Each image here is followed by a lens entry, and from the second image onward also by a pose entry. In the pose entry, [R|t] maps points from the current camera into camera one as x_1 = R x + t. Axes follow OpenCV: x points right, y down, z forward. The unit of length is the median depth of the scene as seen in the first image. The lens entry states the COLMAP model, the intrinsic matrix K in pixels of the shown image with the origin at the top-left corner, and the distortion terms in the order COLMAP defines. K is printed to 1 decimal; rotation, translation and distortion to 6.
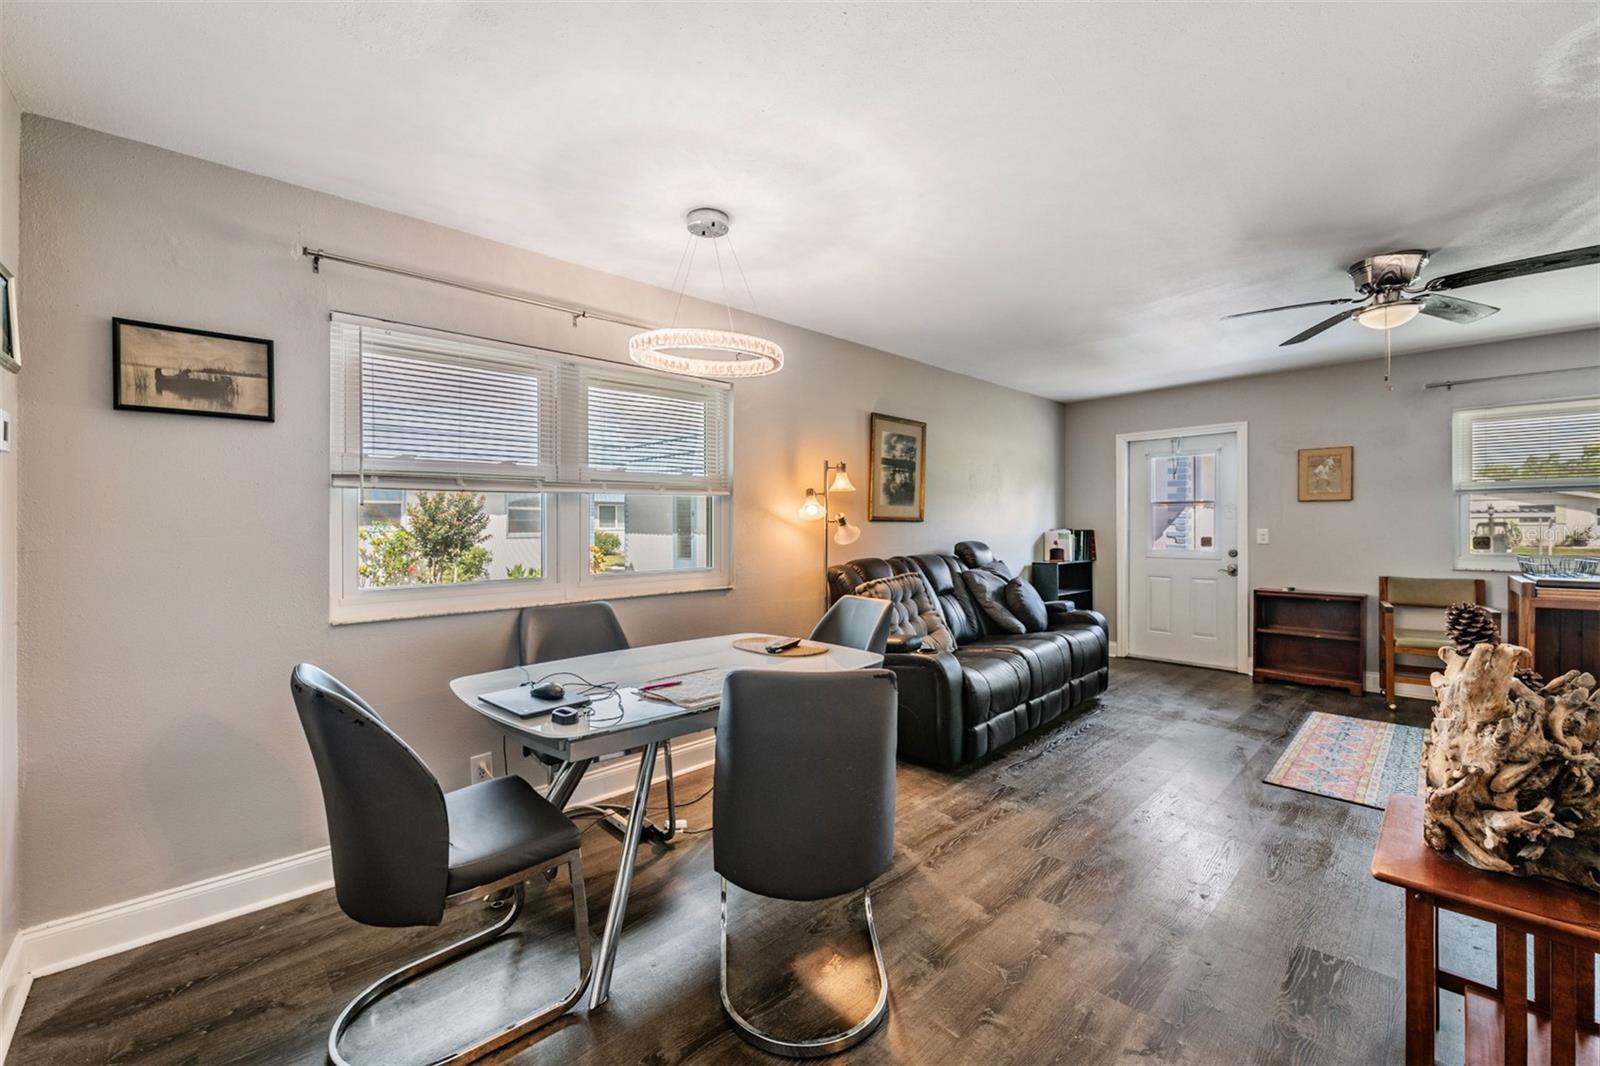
lens RADIAL K [[630.2, 0, 781.6], [0, 630.2, 520.4], [0, 0, 1]] dist [-0.000578, -0.004023]
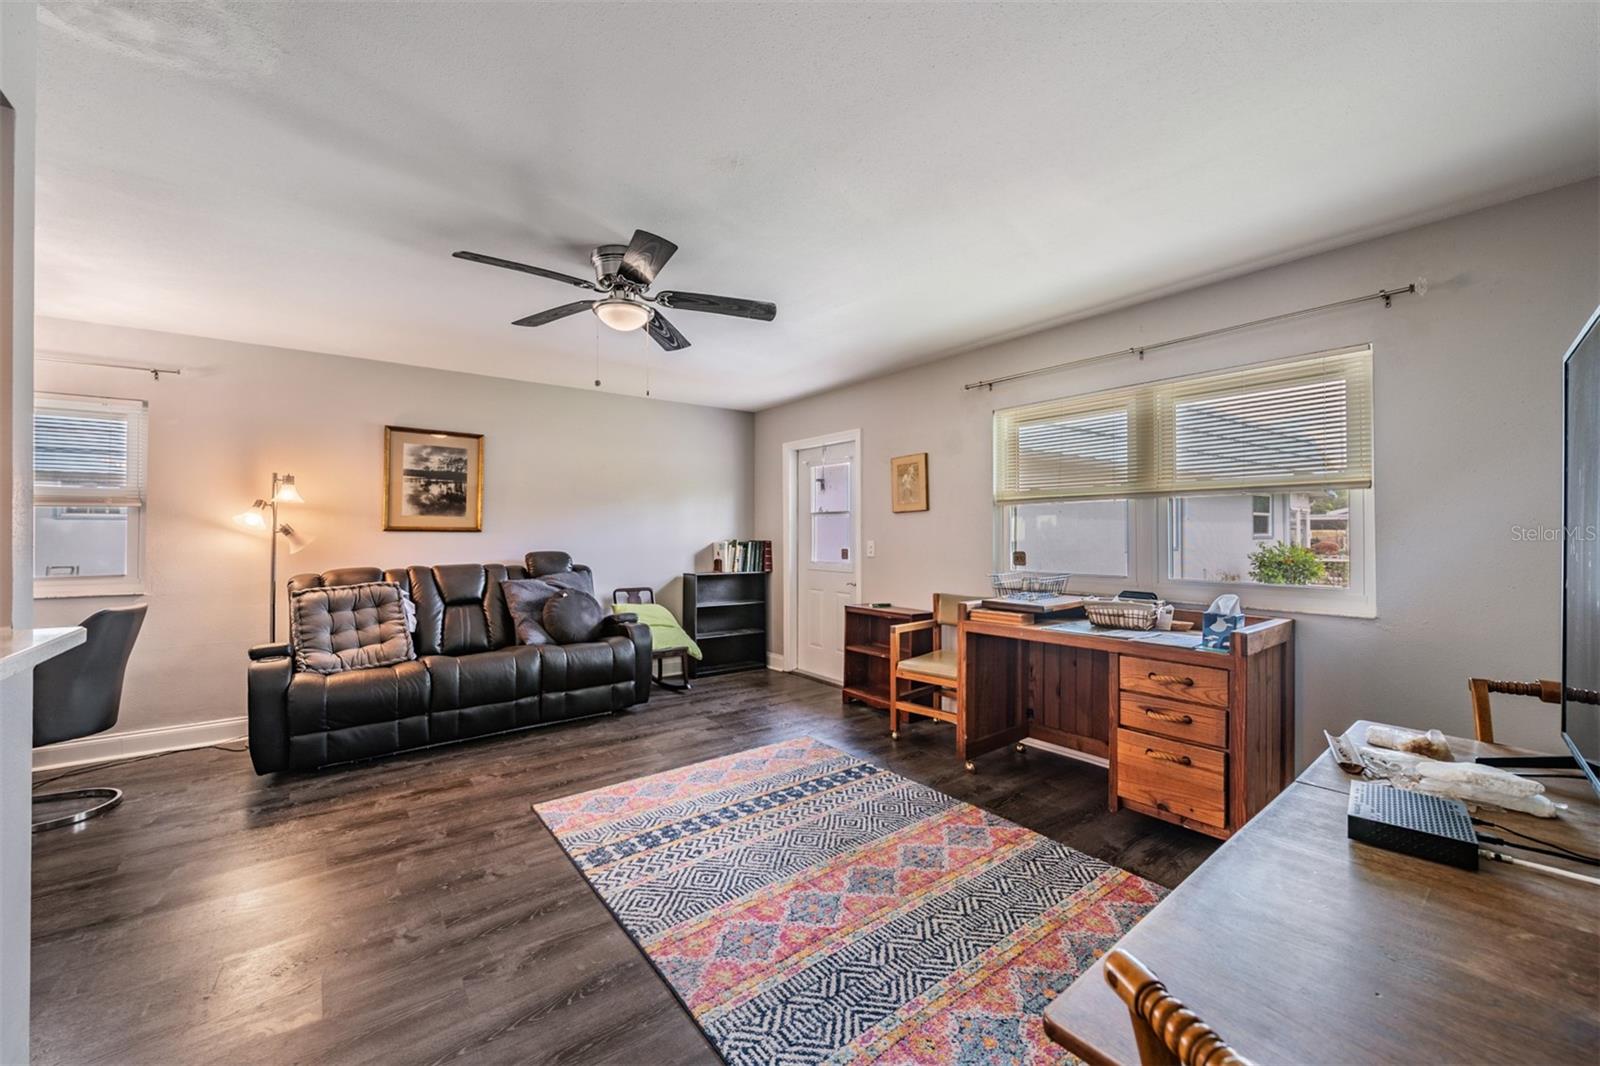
lens RADIAL K [[630.2, 0, 790.4], [0, 630.2, 523.5], [0, 0, 1]] dist [-0.000578, -0.004023]
pose [[0.994759, 0.003582, -0.102185, 0.856126], [-0.004592, 0.999943, -0.009652, -0.004454], [0.102144, 0.010071, 0.994719, 0.054052]]
